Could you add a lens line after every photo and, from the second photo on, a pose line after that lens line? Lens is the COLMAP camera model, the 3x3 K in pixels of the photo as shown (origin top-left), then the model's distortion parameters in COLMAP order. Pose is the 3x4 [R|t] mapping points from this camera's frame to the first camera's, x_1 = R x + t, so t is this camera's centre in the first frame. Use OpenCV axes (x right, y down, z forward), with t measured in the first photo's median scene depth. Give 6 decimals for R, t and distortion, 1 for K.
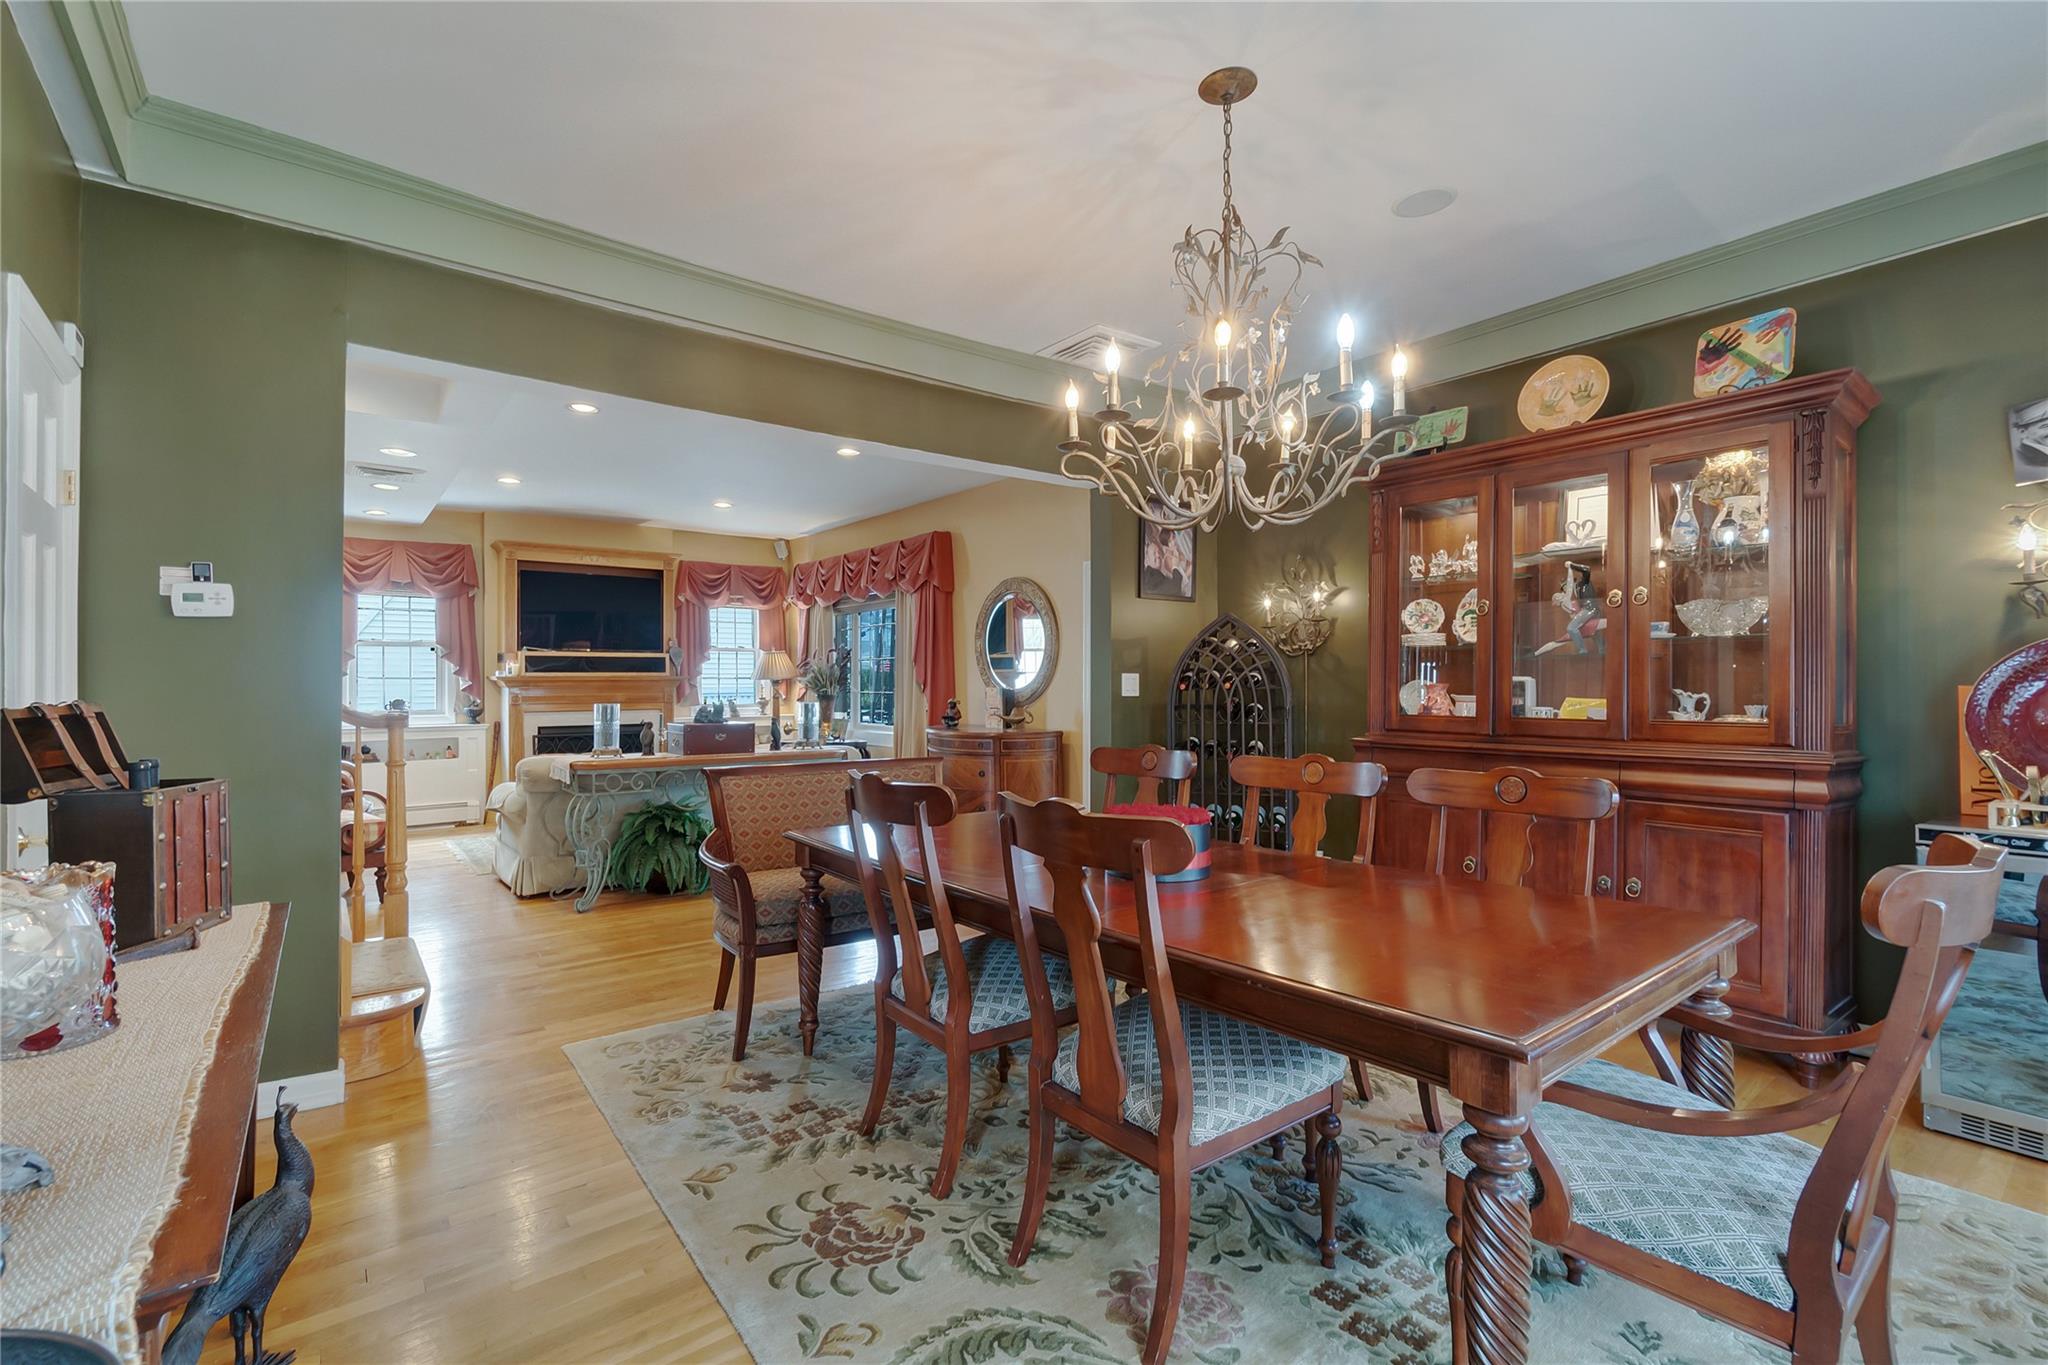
lens RADIAL K [[906.6, 0, 1014.2], [0, 906.6, 692.3], [0, 0, 1]] dist [-0.002714, -0.000101]
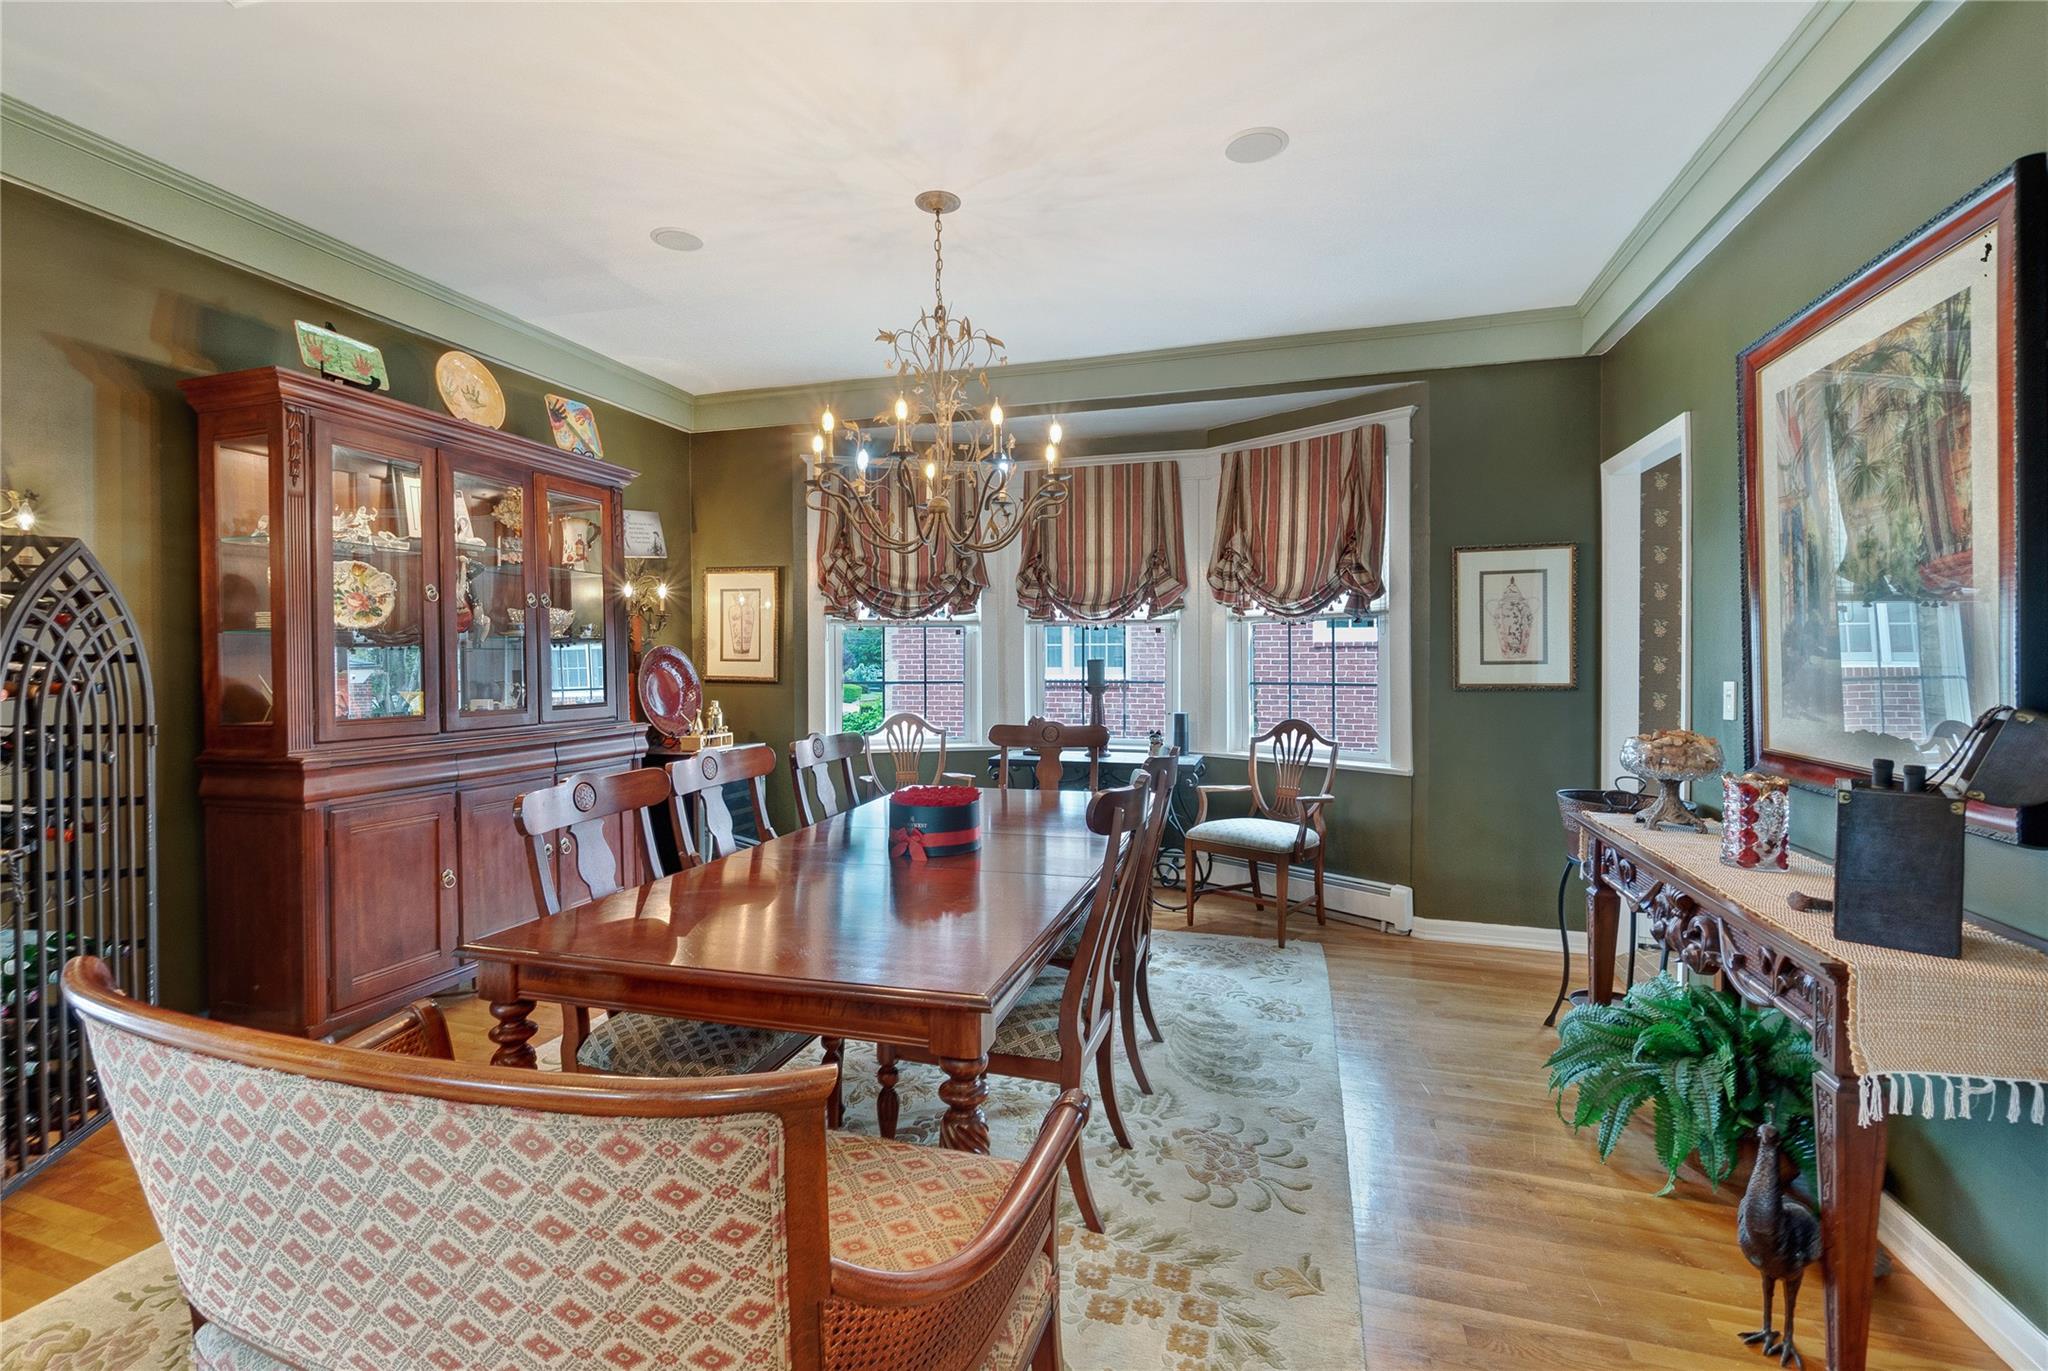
lens RADIAL K [[896.4, 0, 1014.8], [0, 896.4, 672.1], [0, 0, 1]] dist [-0.000787, -0.000095]
pose [[-0.576308, 0.000072, 0.817233, -0.804525], [0.010373, 0.999920, 0.007227, -0.023925], [-0.817167, 0.012642, -0.576262, 1.564042]]
